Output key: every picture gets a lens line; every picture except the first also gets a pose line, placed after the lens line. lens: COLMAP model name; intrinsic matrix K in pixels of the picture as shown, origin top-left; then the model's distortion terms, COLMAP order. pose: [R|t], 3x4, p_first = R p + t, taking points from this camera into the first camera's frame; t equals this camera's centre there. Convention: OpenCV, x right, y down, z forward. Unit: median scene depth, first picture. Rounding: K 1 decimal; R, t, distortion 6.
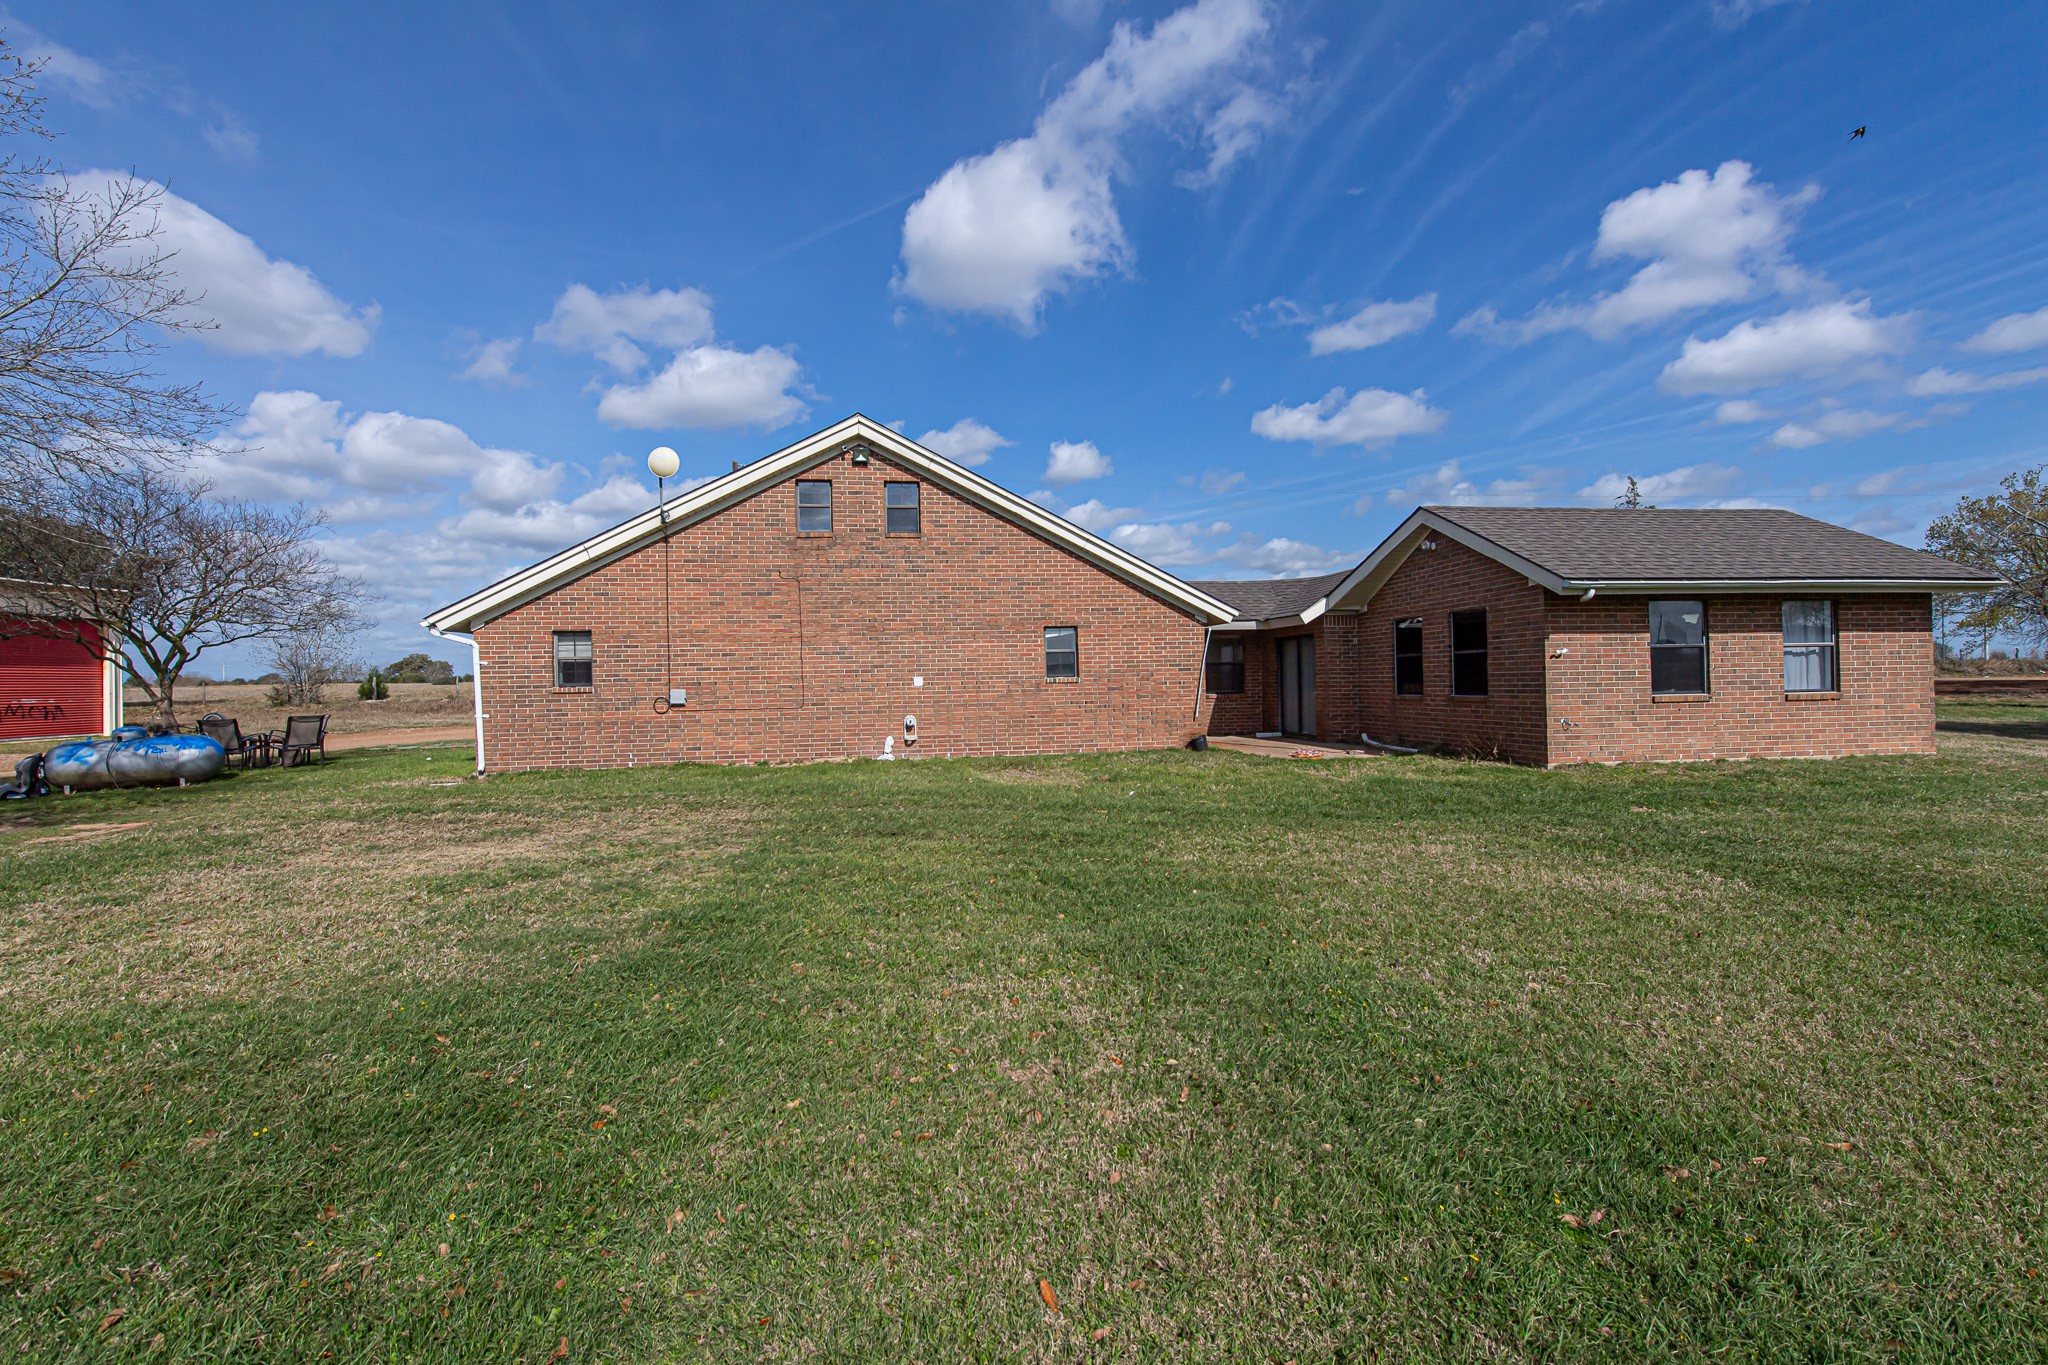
lens RADIAL K [[943.8, 0, 981.9], [0, 943.8, 681.4], [0, 0, 1]] dist [0.020112, -0.000741]
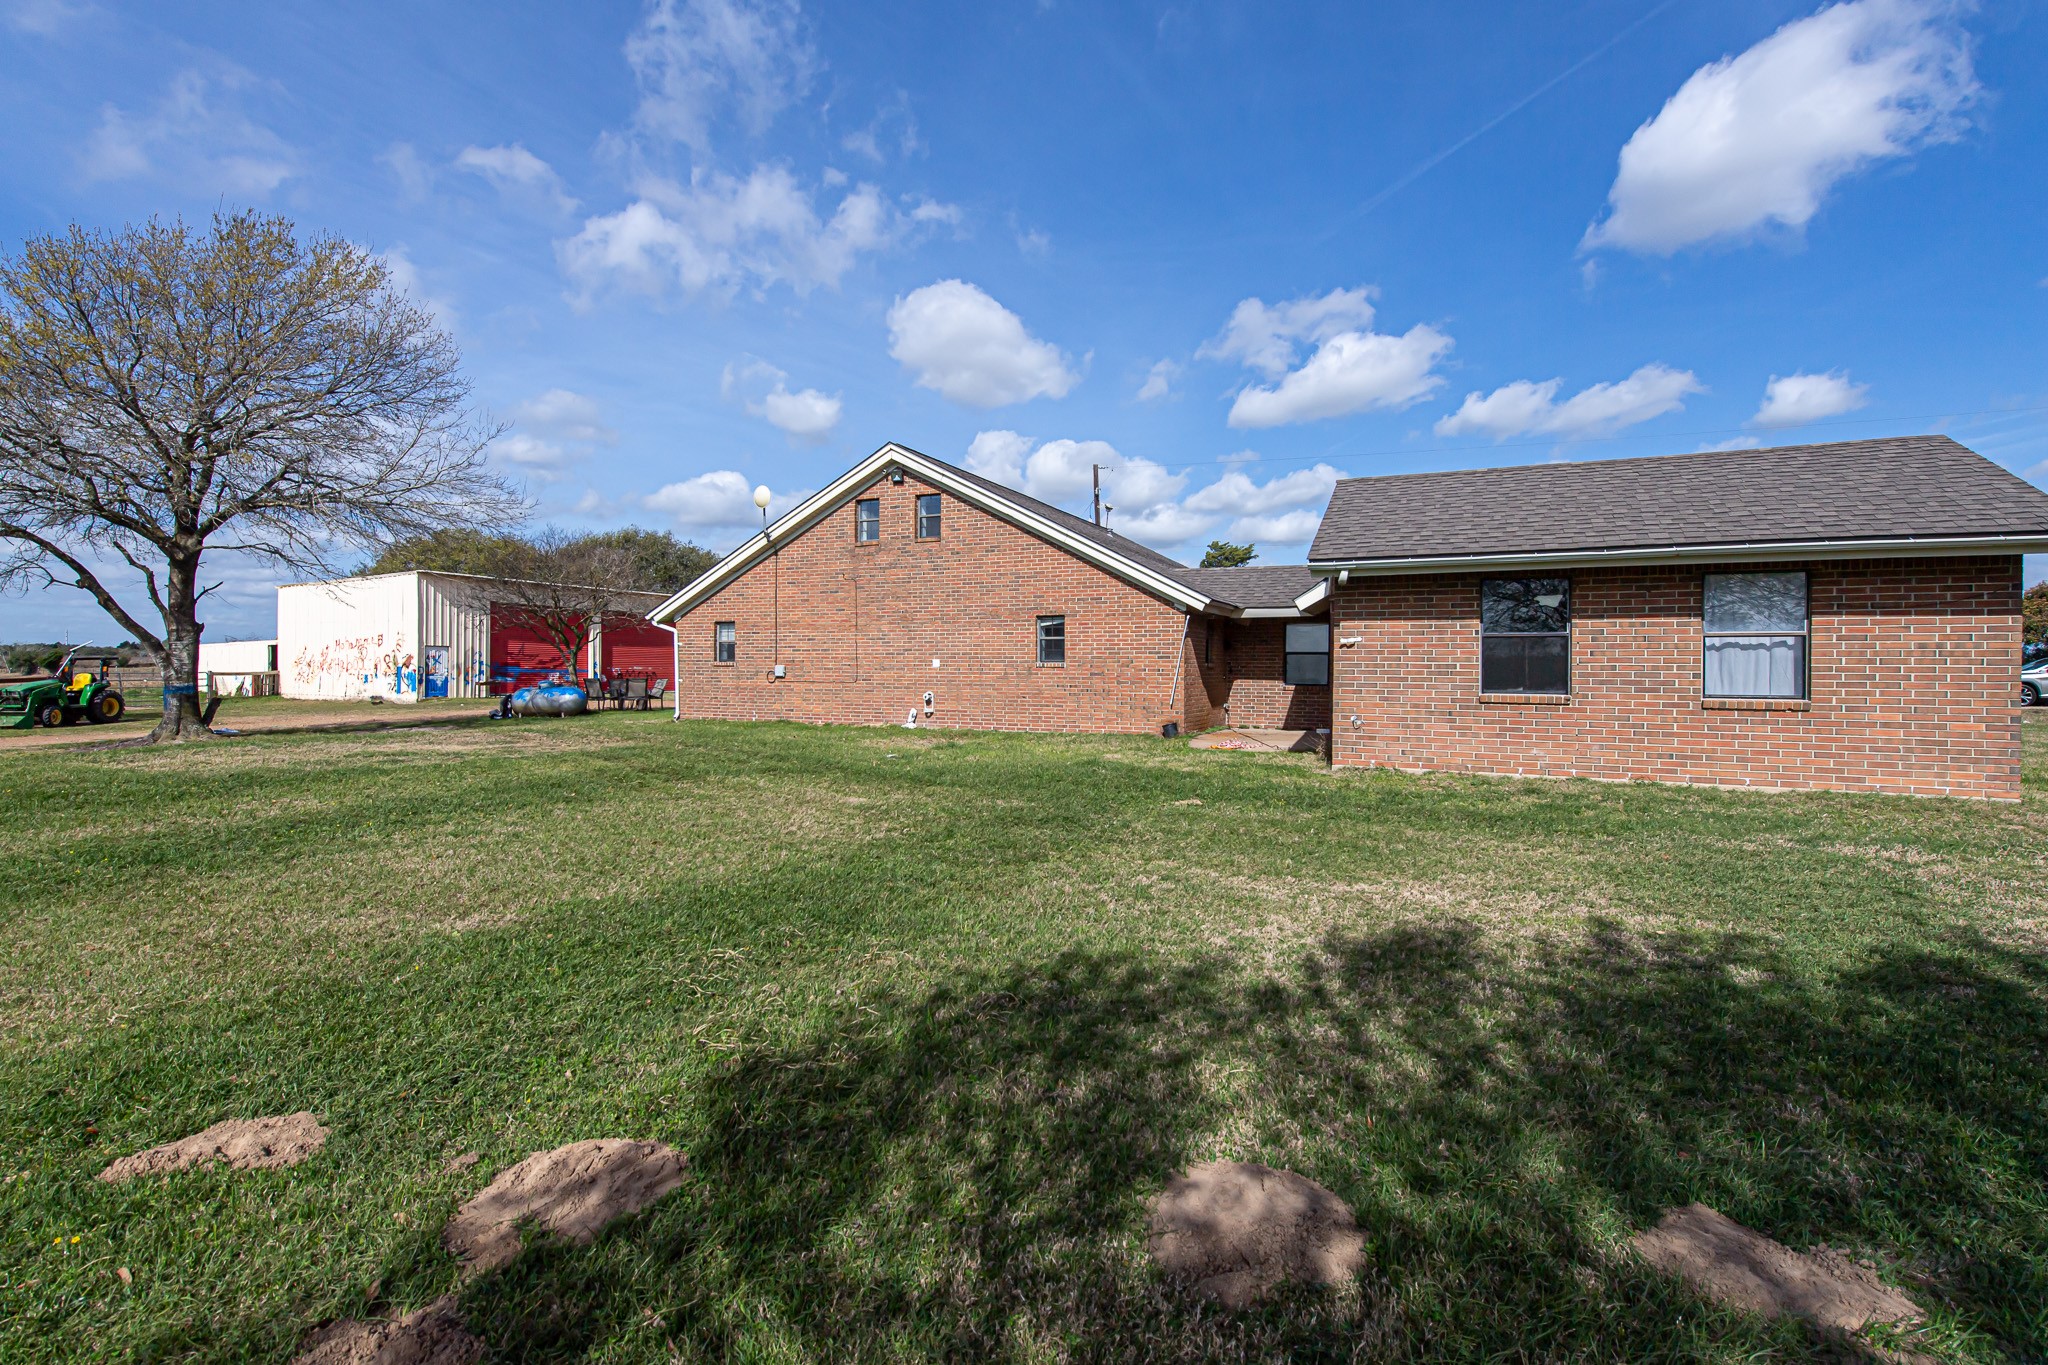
lens RADIAL K [[933.3, 0, 1064.2], [0, 933.3, 676.3], [0, 0, 1]] dist [0.014257, -0.004426]
pose [[0.840755, 0.026820, -0.540751, 0.713406], [-0.022112, 0.999640, 0.015199, -0.004861], [0.540964, -0.000822, 0.841045, 0.105857]]
